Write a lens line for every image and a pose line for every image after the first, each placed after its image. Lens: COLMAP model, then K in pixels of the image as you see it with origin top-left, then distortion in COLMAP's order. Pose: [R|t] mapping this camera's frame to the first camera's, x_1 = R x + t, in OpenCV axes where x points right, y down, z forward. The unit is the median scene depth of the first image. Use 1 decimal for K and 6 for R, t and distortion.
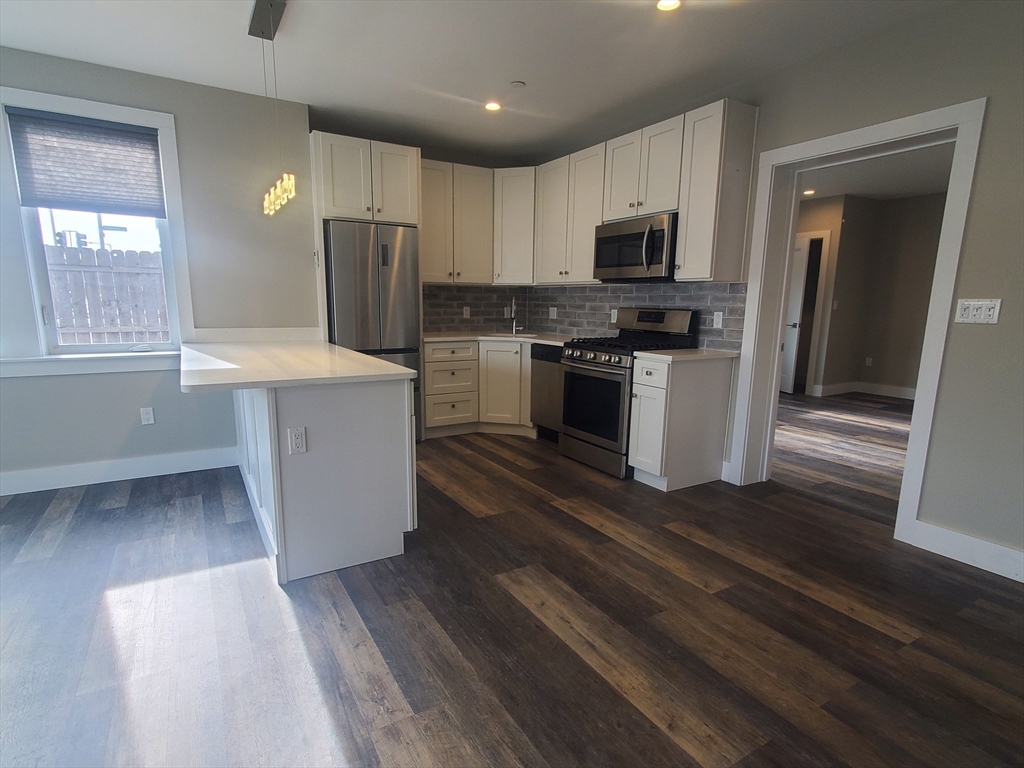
lens RADIAL K [[534.6, 0, 504.8], [0, 534.6, 400.9], [0, 0, 1]] dist [0.005867, 0.001954]
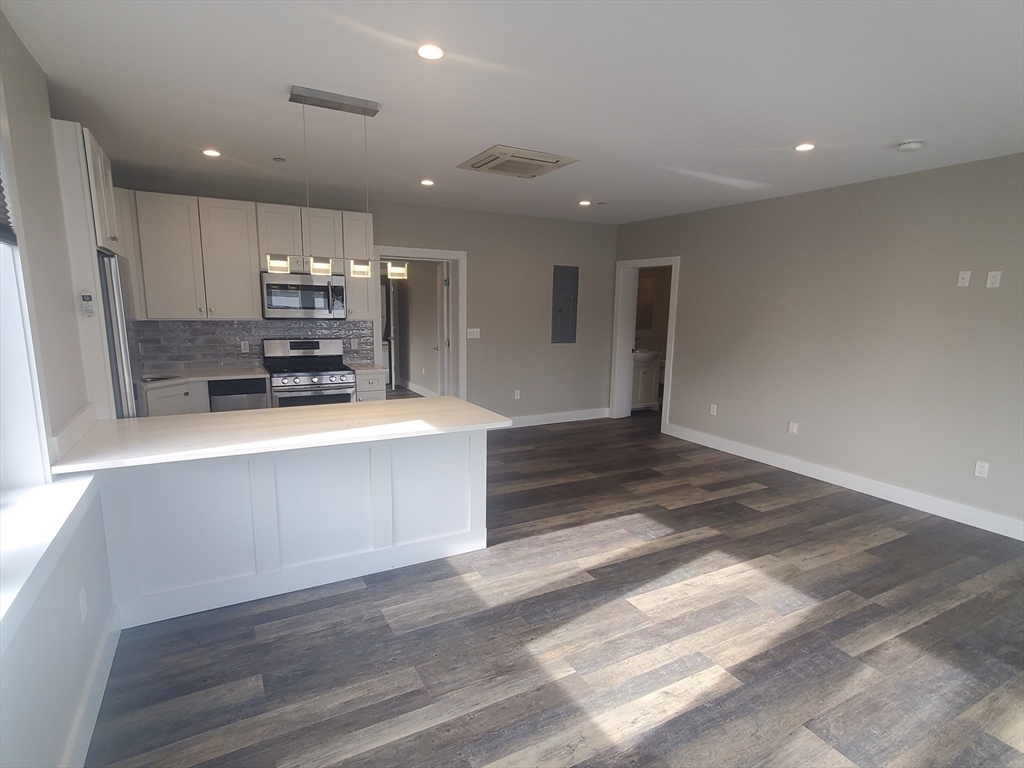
lens RADIAL K [[534.6, 0, 504.8], [0, 534.6, 400.9], [0, 0, 1]] dist [0.005867, 0.001954]
pose [[0.041282, -0.189943, 0.980927, -1.274973], [0.170897, 0.968638, 0.180372, -0.221291], [-0.984424, 0.160191, 0.072448, 0.549464]]
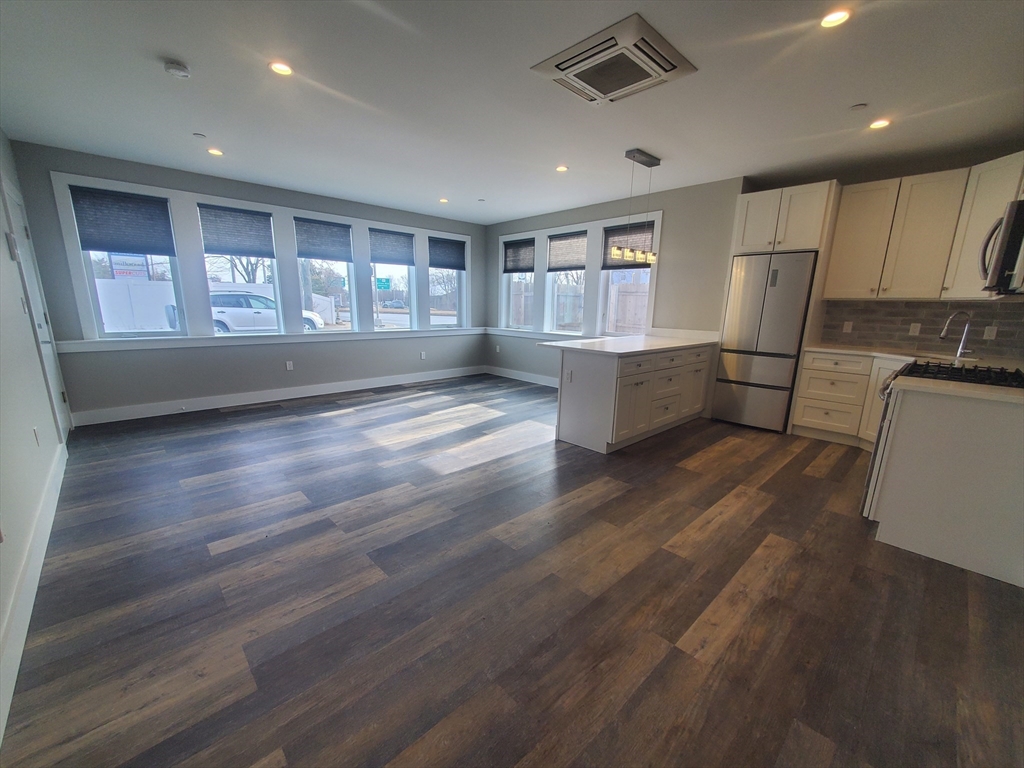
lens RADIAL K [[412.4, 0, 513.2], [0, 412.4, 399.0], [0, 0, 1]] dist [-0.000436, -0.000138]
pose [[0.230990, 0.211458, -0.949699, 0.801907], [-0.196362, 0.966143, 0.167360, -0.048958], [0.952935, 0.147826, 0.264692, 0.251725]]
